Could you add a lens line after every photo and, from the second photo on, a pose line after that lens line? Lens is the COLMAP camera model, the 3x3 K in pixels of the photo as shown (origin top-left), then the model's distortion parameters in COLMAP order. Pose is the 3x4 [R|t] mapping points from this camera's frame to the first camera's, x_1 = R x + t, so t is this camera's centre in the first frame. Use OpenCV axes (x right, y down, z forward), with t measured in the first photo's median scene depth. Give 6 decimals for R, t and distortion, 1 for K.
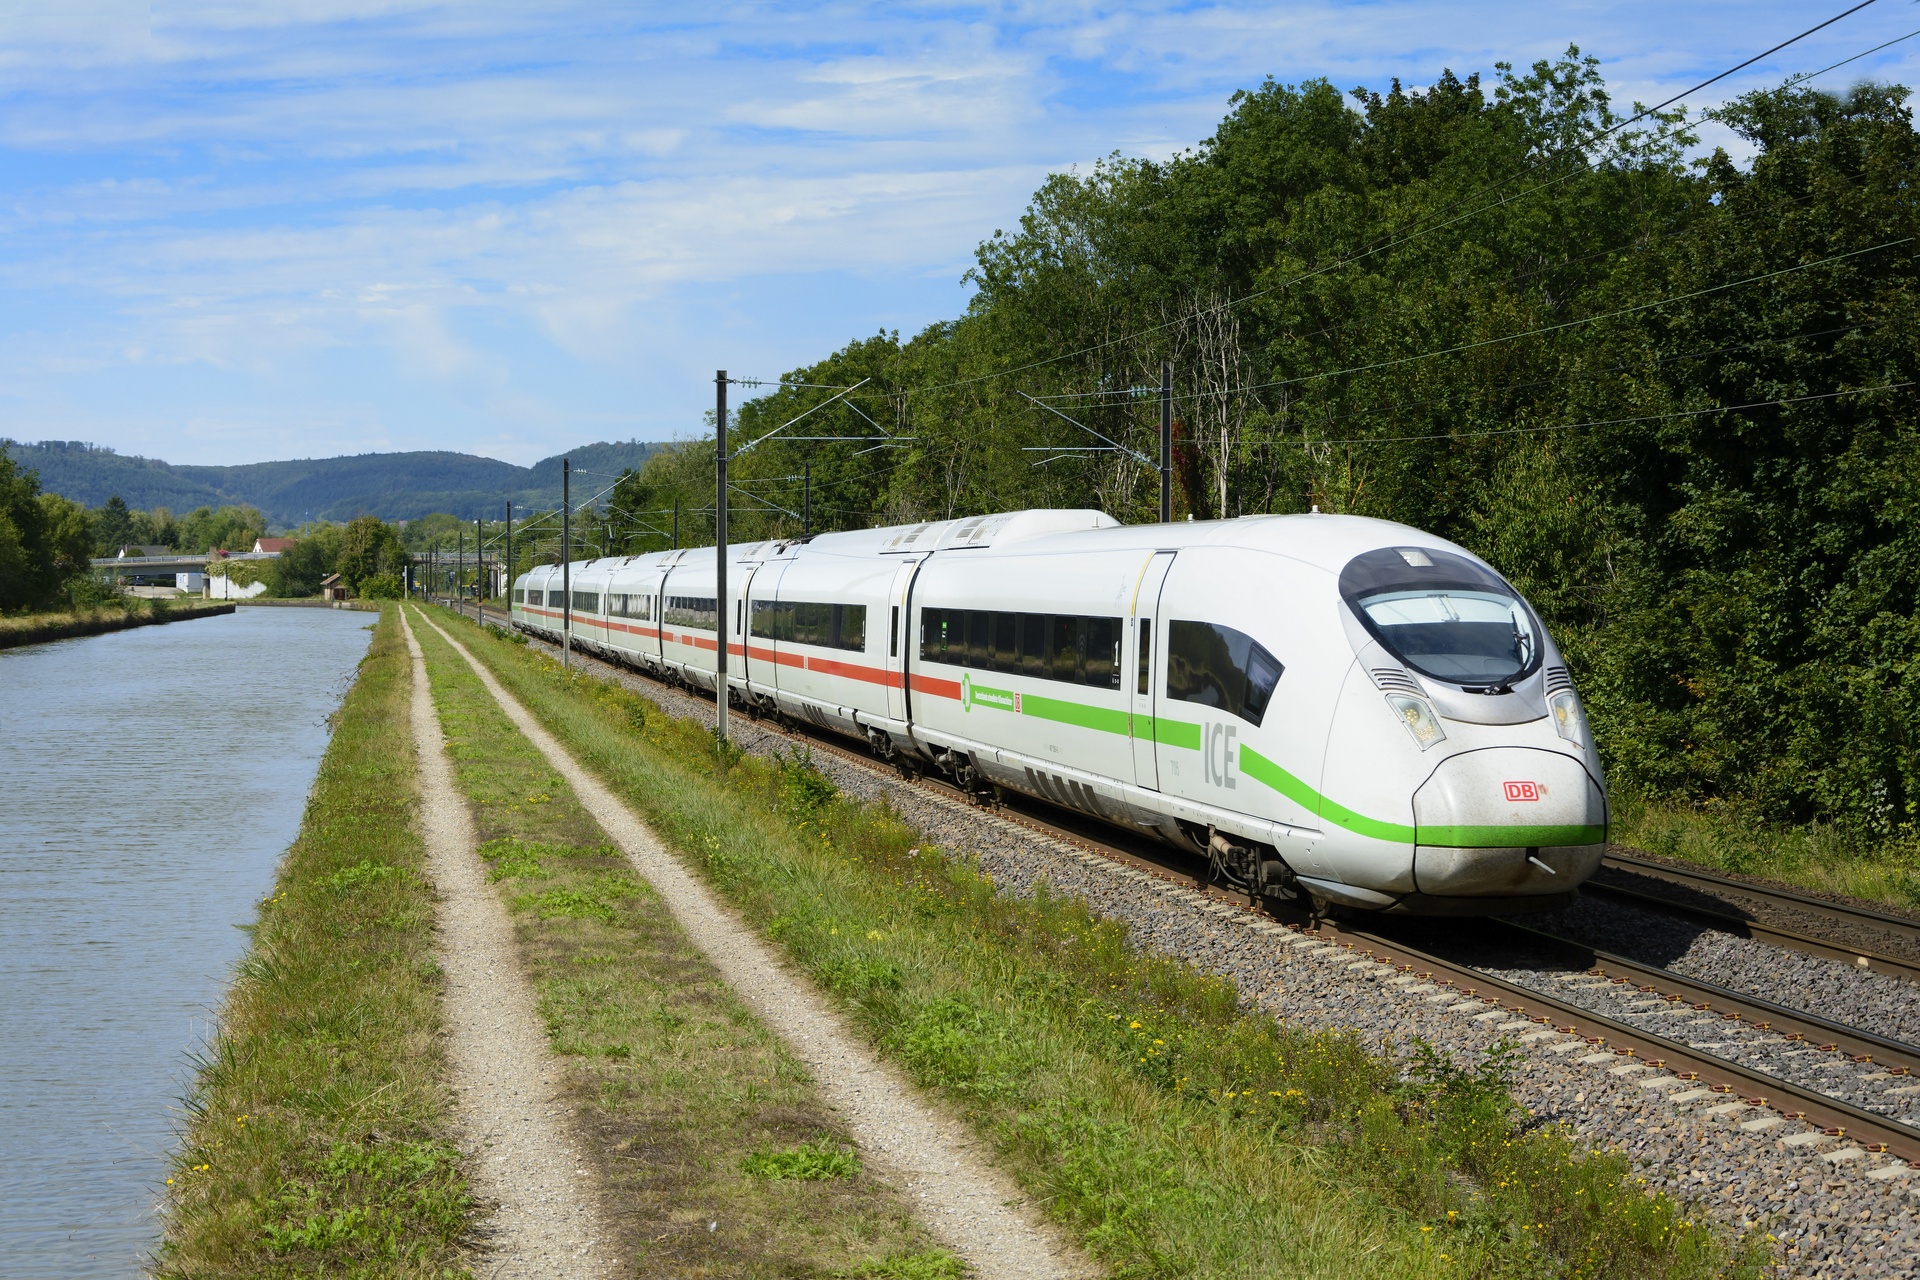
lens RADIAL K [[3482.5, 0, 960.6], [0, 3482.5, 639.4], [0, 0, 1]] dist [0.007876, 0.000000]
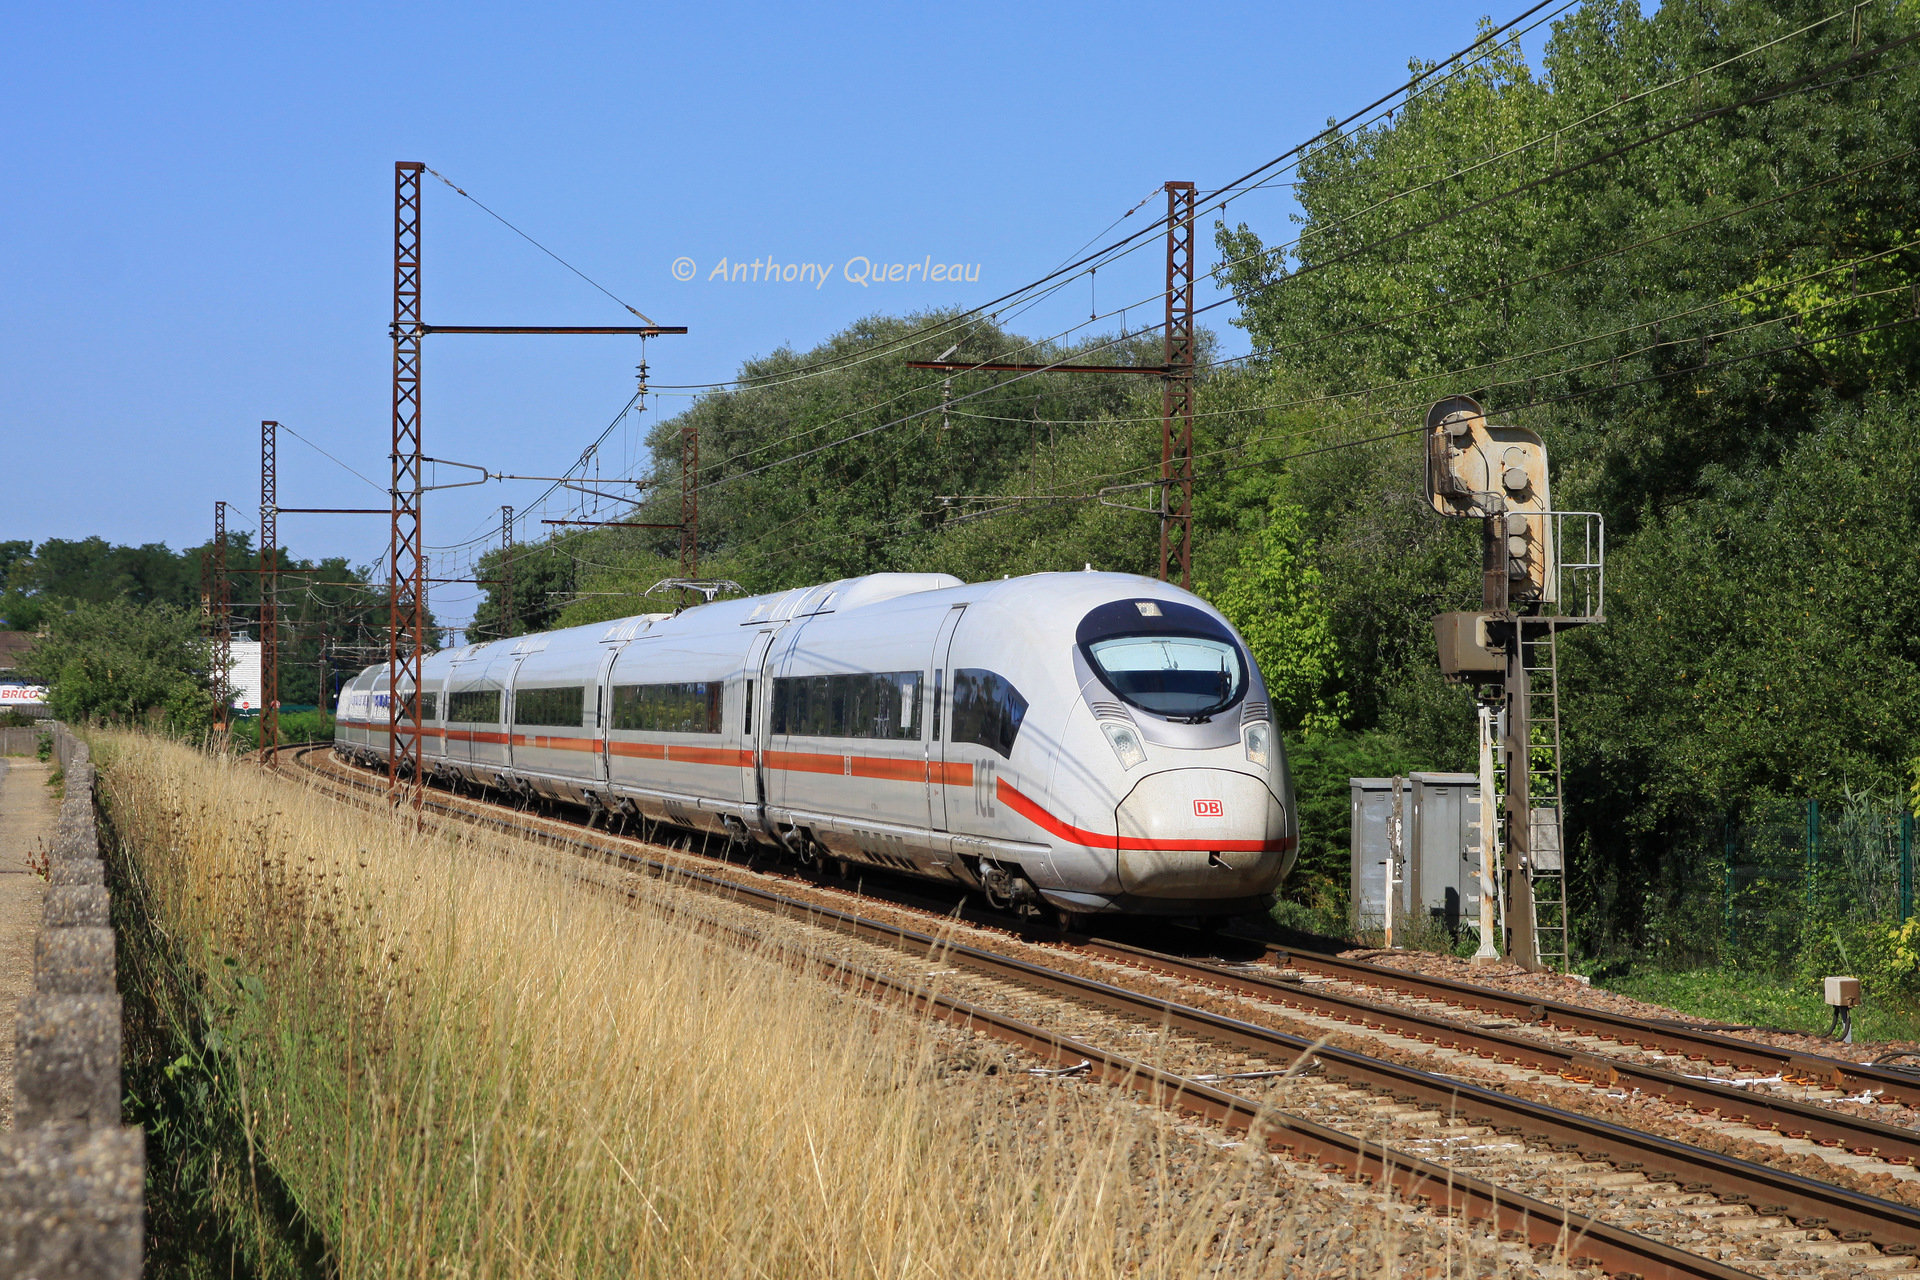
lens RADIAL K [[5170.4, 0, 959.6], [0, 5170.4, 640.3], [0, 0, 1]] dist [-0.013891, 0.000000]
pose [[0.999865, 0.015289, -0.005941, 0.077393], [-0.015470, 0.999374, -0.031801, 0.039481], [0.005451, 0.031888, 0.999477, -0.642807]]
